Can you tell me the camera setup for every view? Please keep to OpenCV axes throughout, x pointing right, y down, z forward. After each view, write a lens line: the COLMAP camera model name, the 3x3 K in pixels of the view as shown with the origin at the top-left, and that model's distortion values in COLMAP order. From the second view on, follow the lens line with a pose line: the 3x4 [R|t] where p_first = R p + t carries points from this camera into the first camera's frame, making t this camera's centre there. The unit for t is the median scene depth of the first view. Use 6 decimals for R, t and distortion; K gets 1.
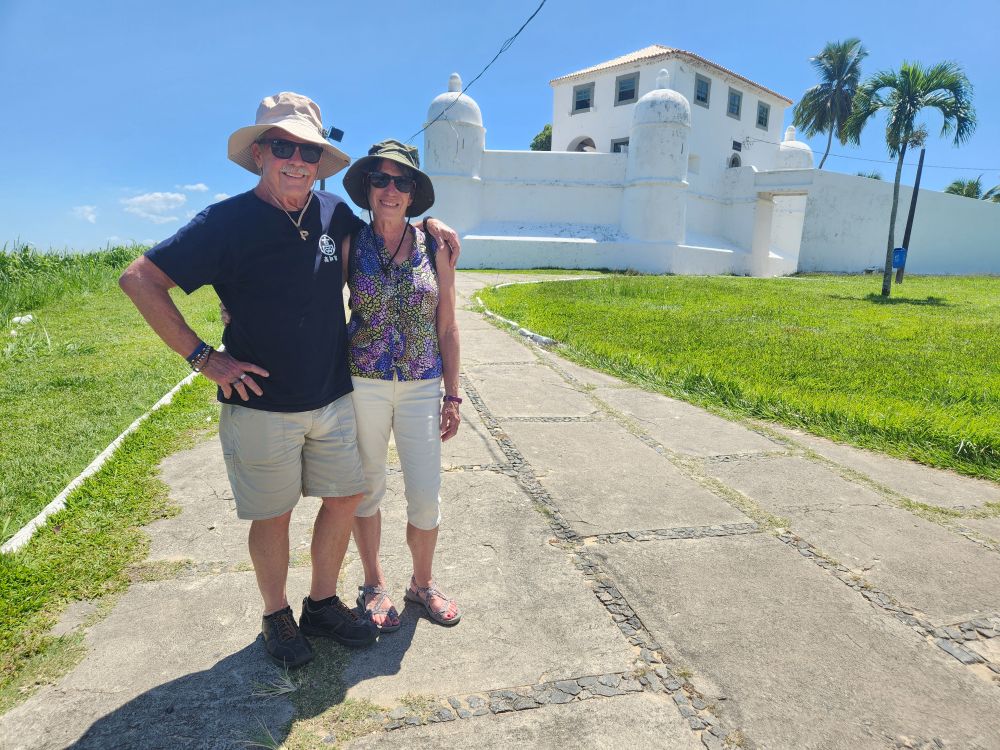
lens RADIAL K [[677.6, 0, 494.9], [0, 677.6, 371.7], [0, 0, 1]] dist [0.054665, -0.015786]
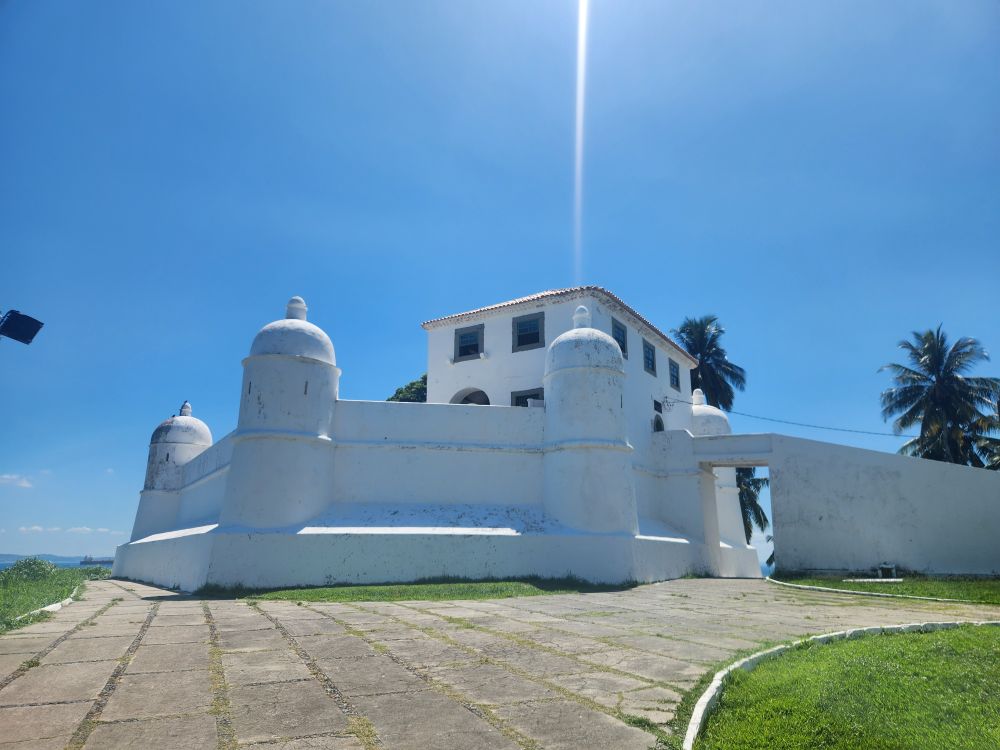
lens RADIAL K [[677.6, 0, 503.6], [0, 677.6, 372.3], [0, 0, 1]] dist [0.054665, -0.015786]
pose [[0.965960, 0.034771, 0.256345, -0.030402], [0.066562, 0.924155, -0.376173, -0.085253], [-0.249983, 0.380431, 0.890382, 0.349856]]
